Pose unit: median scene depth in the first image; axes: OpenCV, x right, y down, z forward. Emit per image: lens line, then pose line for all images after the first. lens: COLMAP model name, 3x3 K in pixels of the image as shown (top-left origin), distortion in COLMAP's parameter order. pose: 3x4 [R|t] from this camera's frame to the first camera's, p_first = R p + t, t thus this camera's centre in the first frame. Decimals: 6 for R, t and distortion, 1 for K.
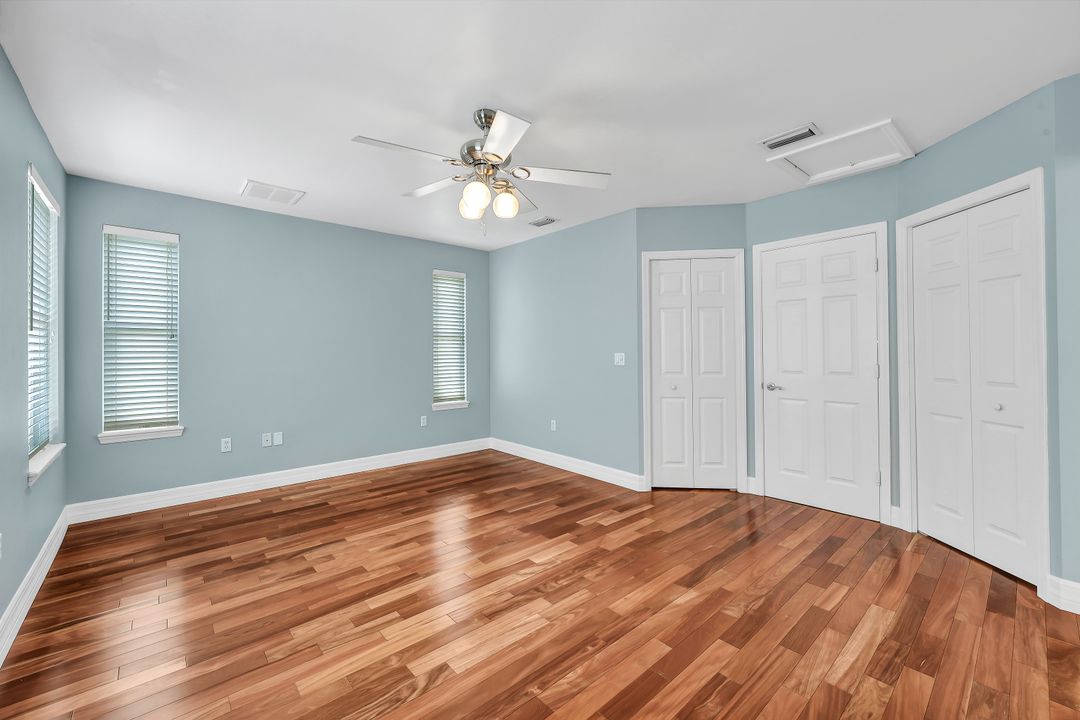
lens RADIAL K [[435.4, 0, 540.5], [0, 435.4, 349.2], [0, 0, 1]] dist [-0.002310, 0.000073]
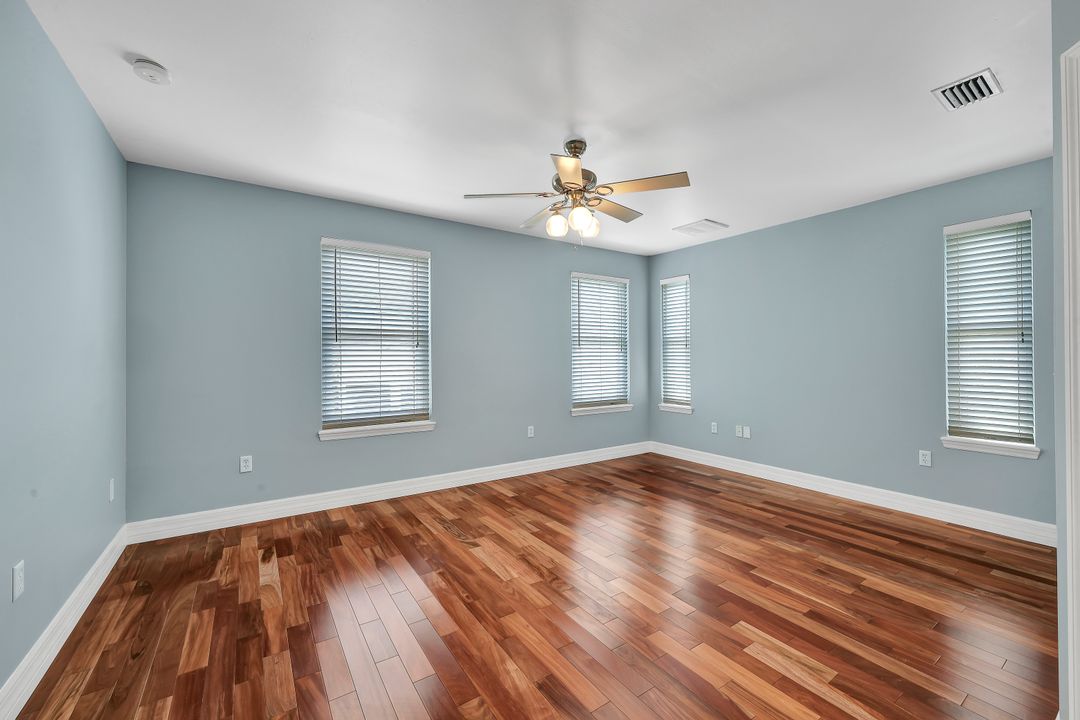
lens RADIAL K [[435.4, 0, 541.0], [0, 435.4, 359.9], [0, 0, 1]] dist [-0.002310, 0.000073]
pose [[-0.127915, 0.010186, -0.991733, 0.713436], [0.006827, 0.999933, 0.009390, 0.003731], [0.991762, -0.005570, -0.127976, 0.749567]]
